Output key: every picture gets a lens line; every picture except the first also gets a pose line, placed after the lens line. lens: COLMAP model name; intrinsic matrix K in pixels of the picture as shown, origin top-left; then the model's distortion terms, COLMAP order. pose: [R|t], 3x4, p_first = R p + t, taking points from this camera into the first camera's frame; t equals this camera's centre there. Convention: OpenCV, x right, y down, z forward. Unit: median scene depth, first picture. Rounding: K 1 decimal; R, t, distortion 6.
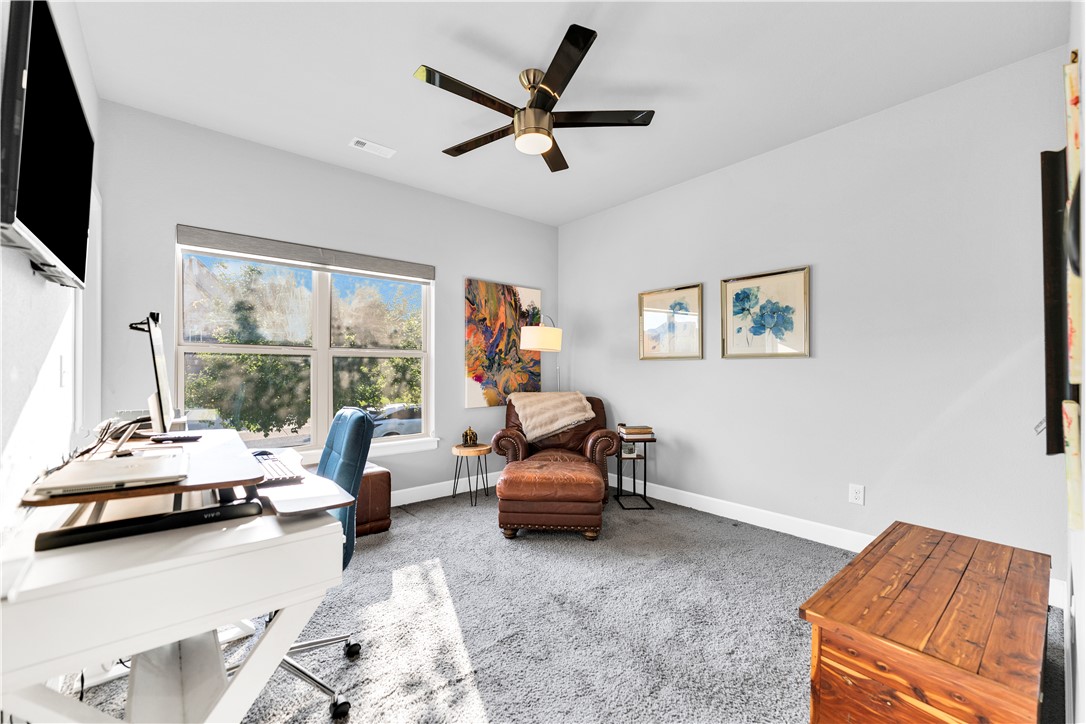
lens RADIAL K [[441.0, 0, 543.8], [0, 441.0, 367.6], [0, 0, 1]] dist [0.005079, 0.000487]
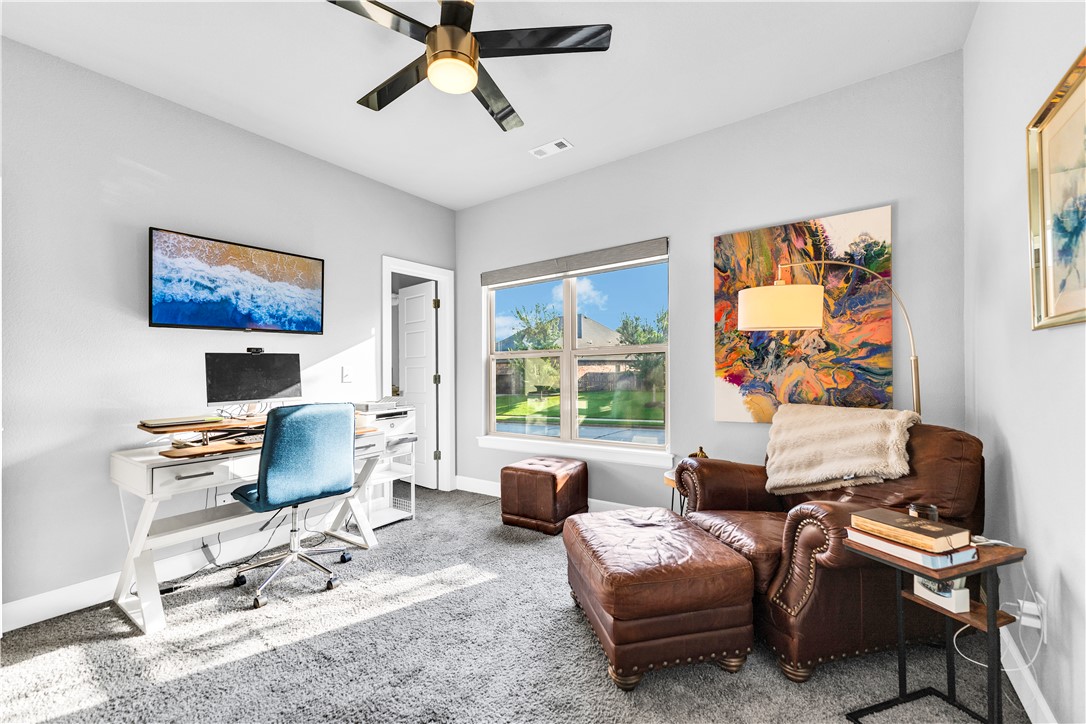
lens RADIAL K [[441.0, 0, 543.7], [0, 441.0, 361.7], [0, 0, 1]] dist [0.005079, 0.000487]
pose [[0.243890, -0.020978, -0.969576, 0.420992], [0.027029, 0.999525, -0.014827, 0.000513], [0.969426, -0.022591, 0.244341, 0.534810]]
